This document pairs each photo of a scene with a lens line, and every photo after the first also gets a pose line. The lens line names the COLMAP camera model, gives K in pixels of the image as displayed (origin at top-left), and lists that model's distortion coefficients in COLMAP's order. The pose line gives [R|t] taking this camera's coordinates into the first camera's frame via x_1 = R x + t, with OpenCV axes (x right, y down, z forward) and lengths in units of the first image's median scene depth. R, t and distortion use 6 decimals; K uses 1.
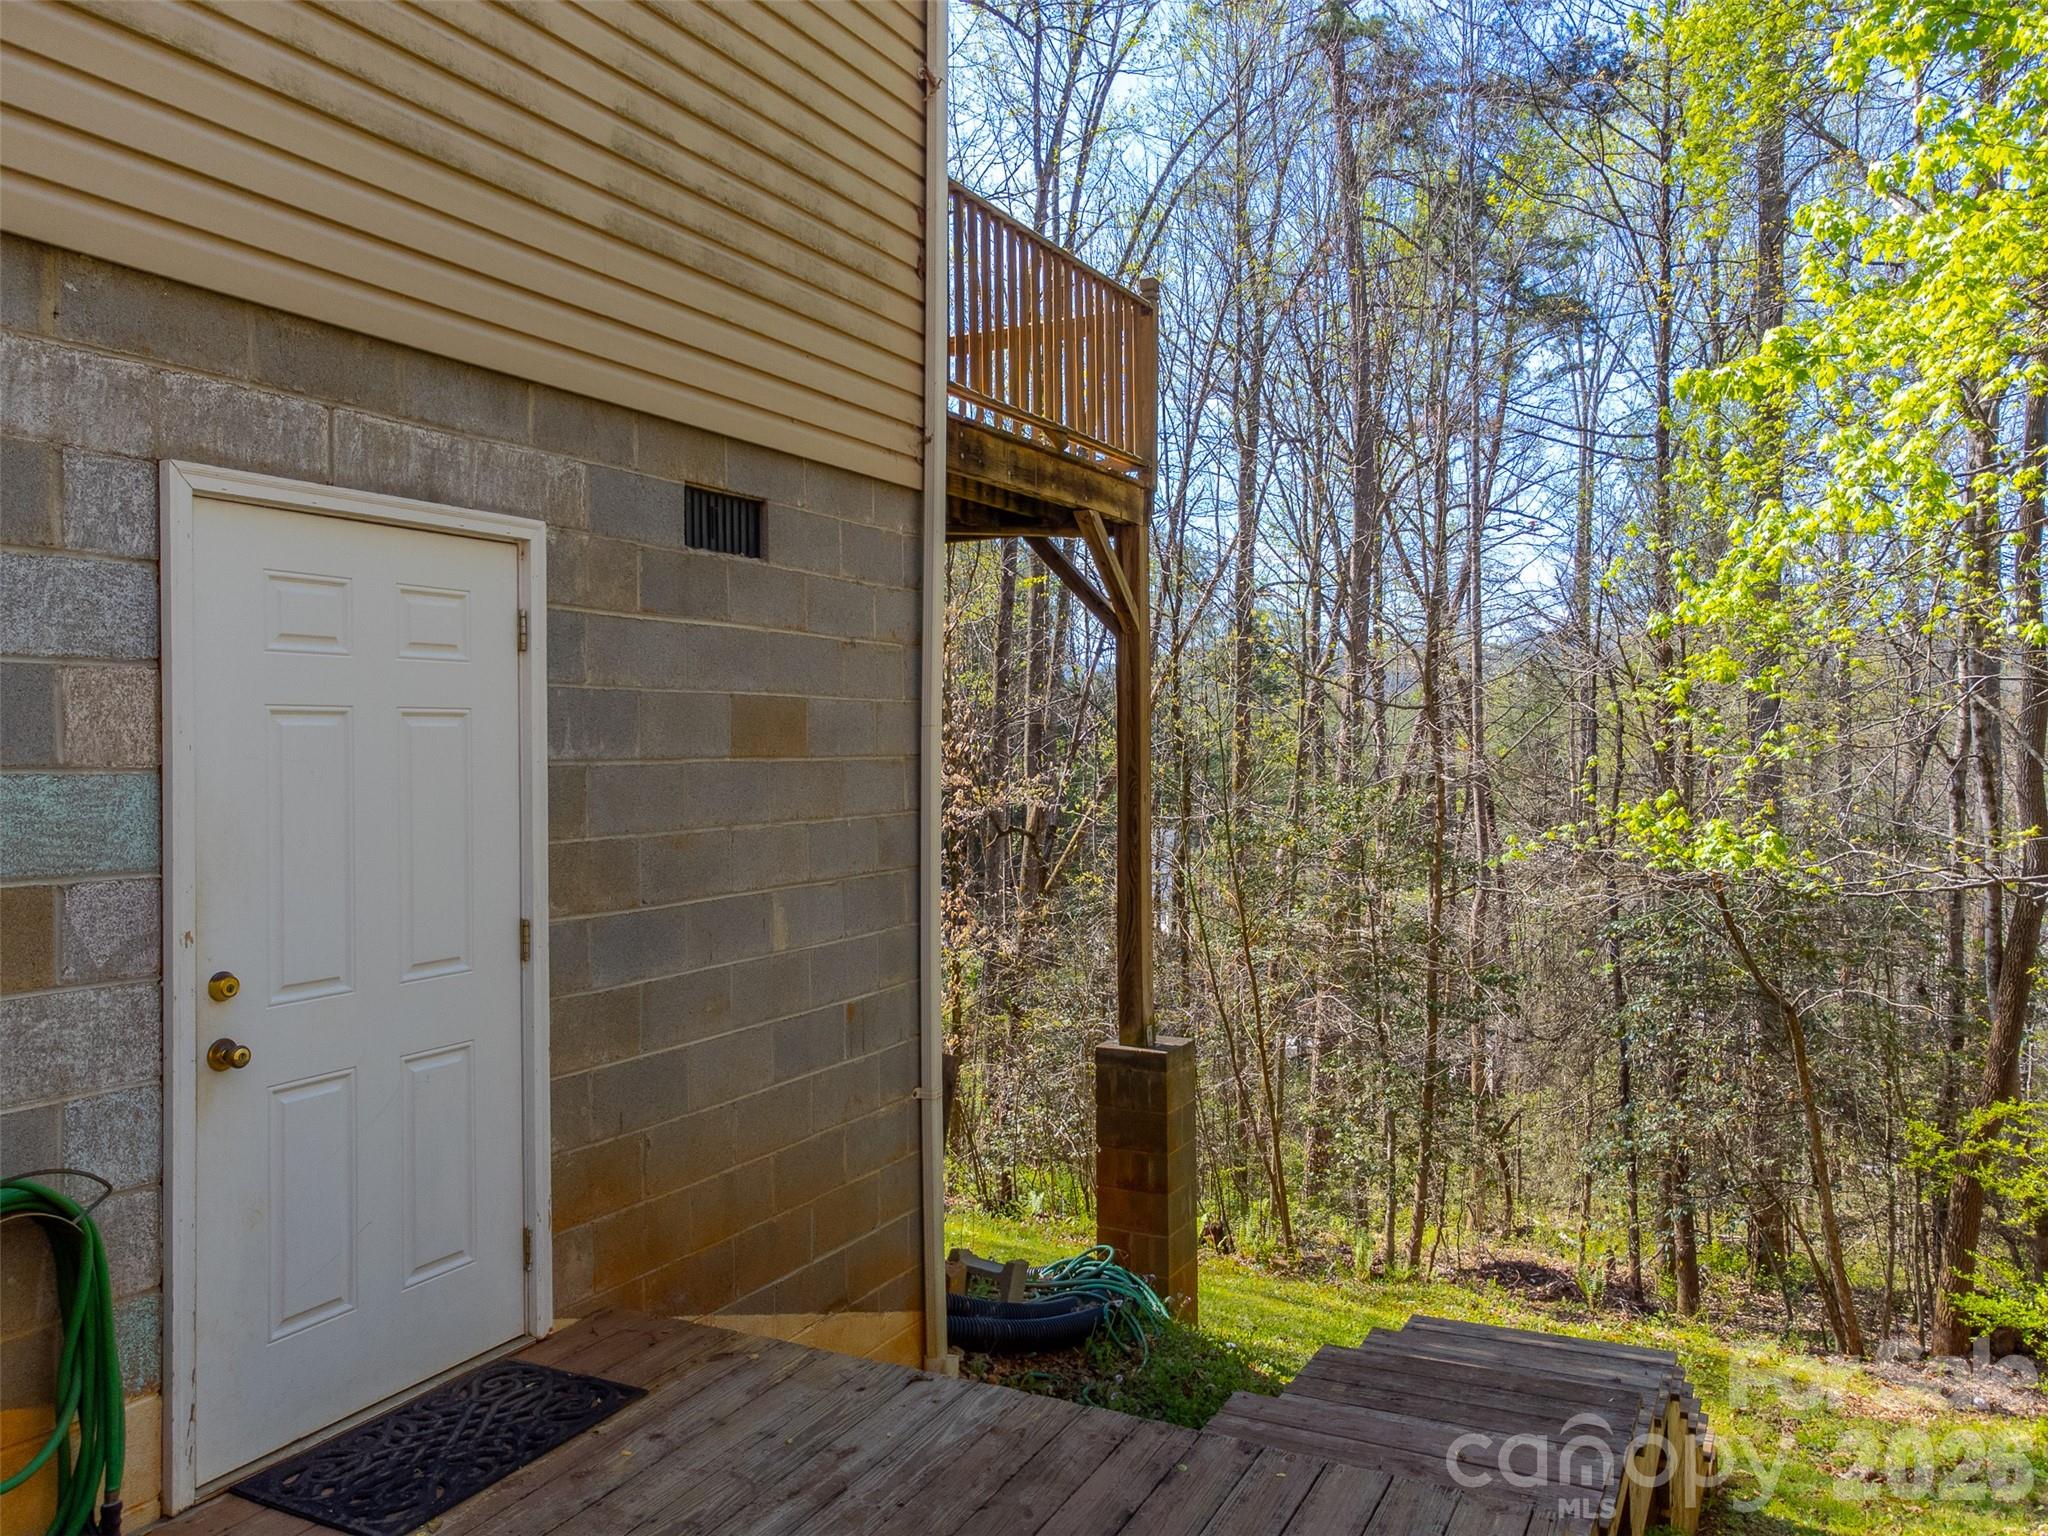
lens RADIAL K [[1500.9, 0, 1011.9], [0, 1500.9, 765.2], [0, 0, 1]] dist [0.035179, -0.003863]
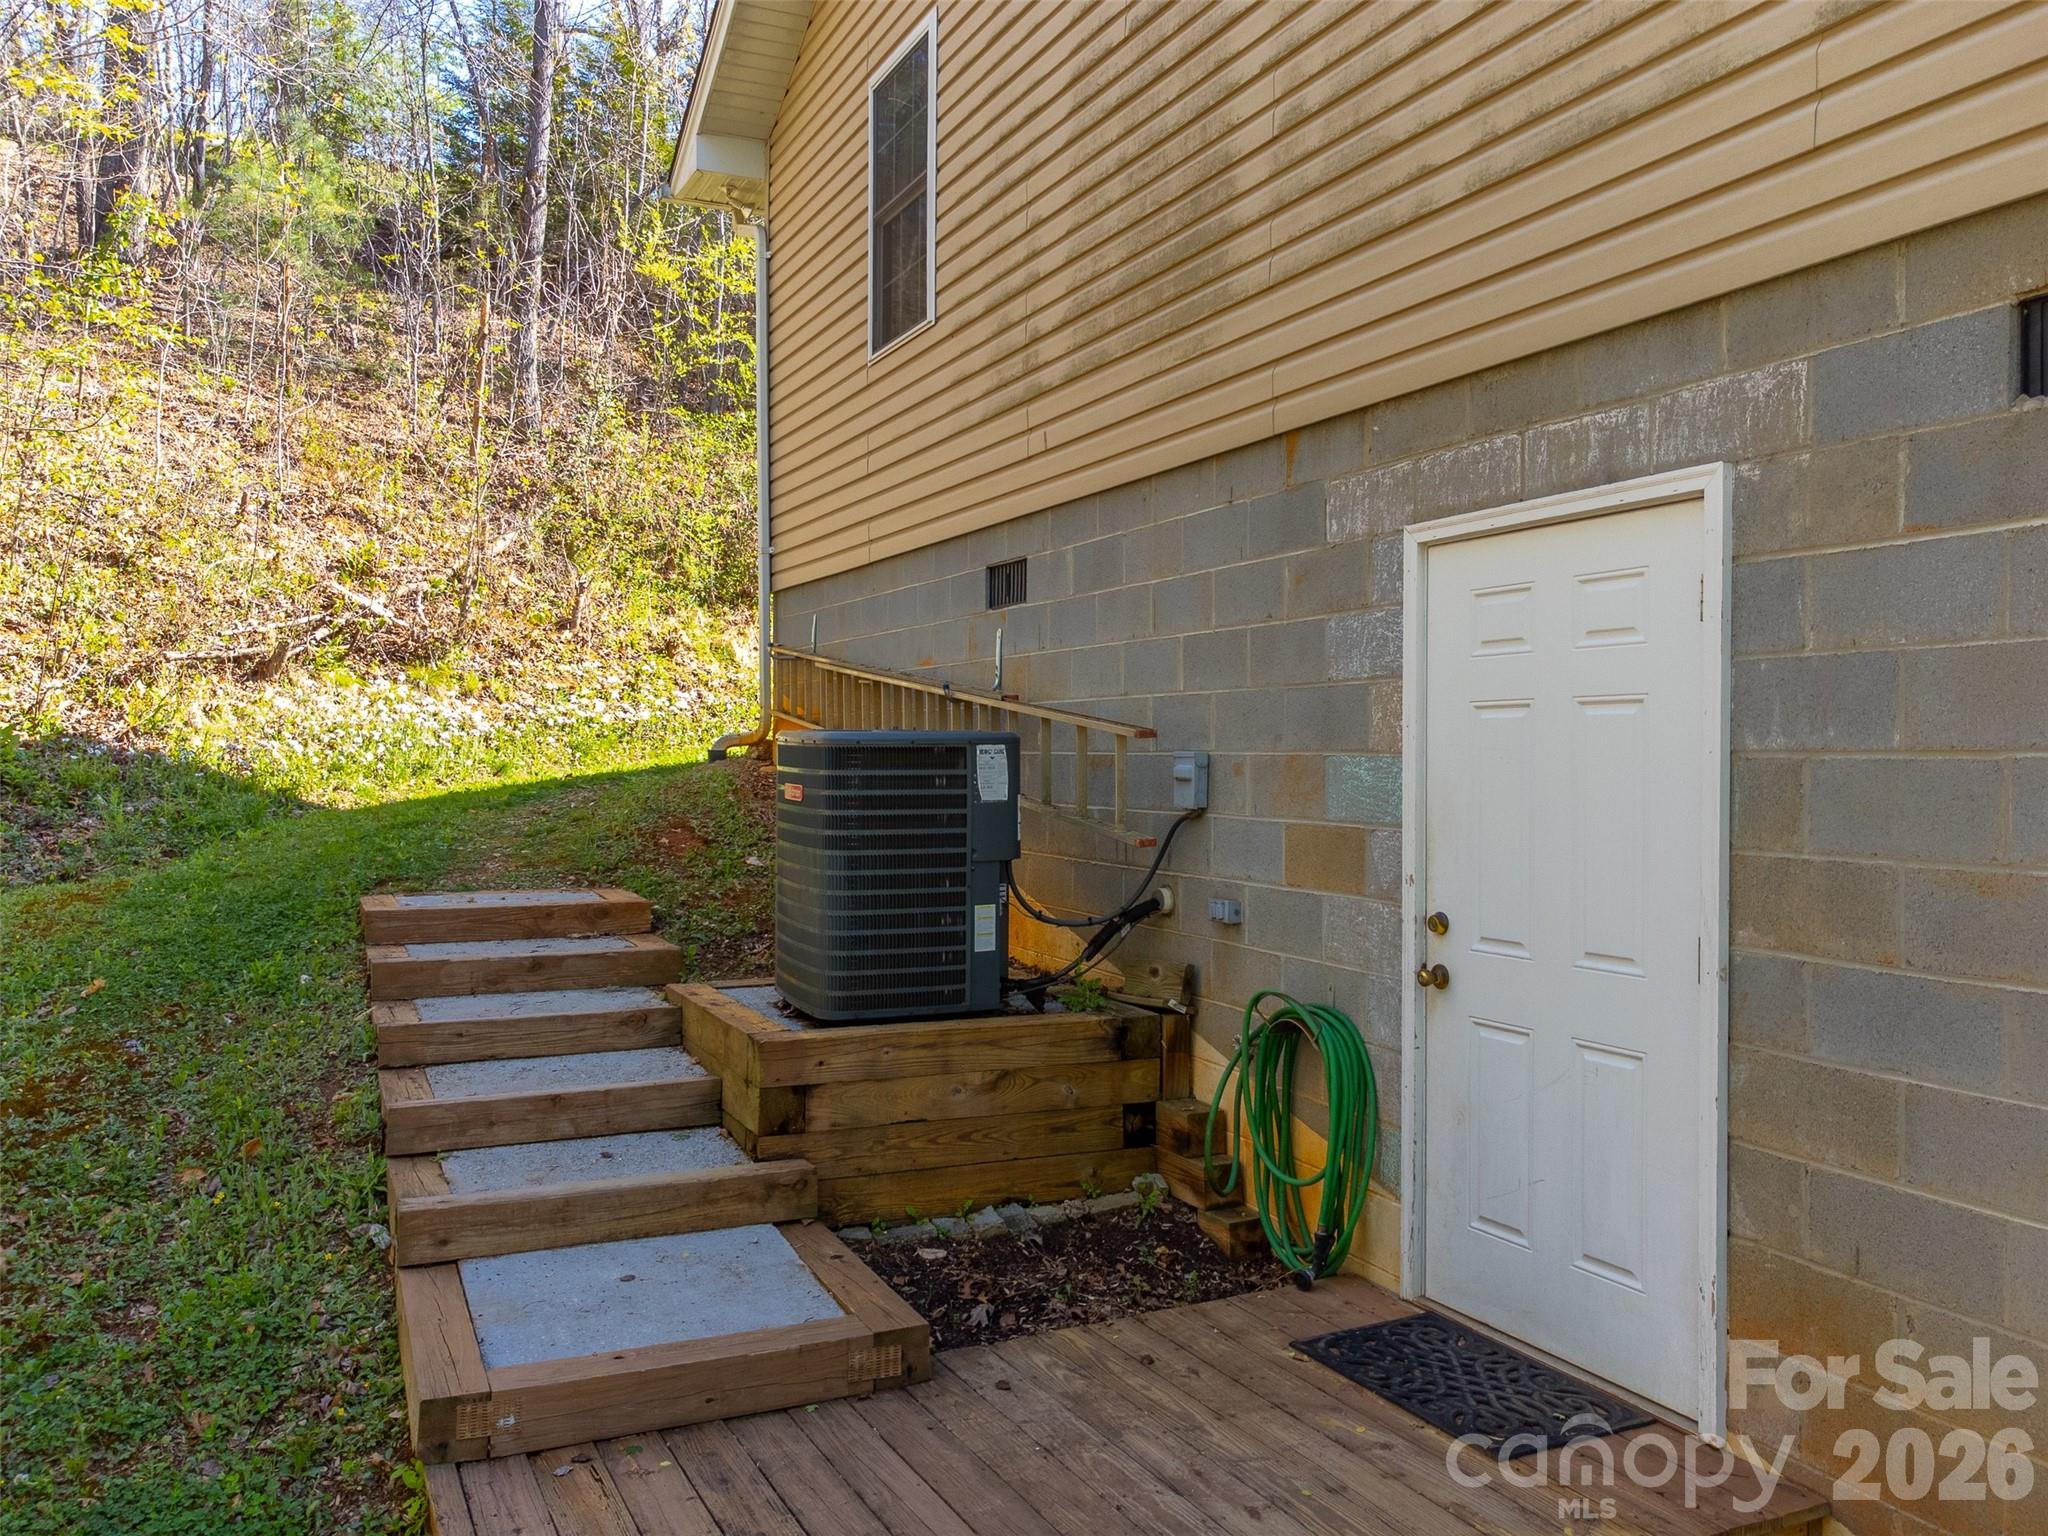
lens RADIAL K [[1500.9, 0, 1011.9], [0, 1500.9, 765.2], [0, 0, 1]] dist [0.035179, -0.003863]
pose [[-0.566552, 0.014227, -0.823903, 0.634034], [-0.005626, 0.999761, 0.021133, -0.011403], [0.824007, 0.016608, -0.566336, 1.228261]]
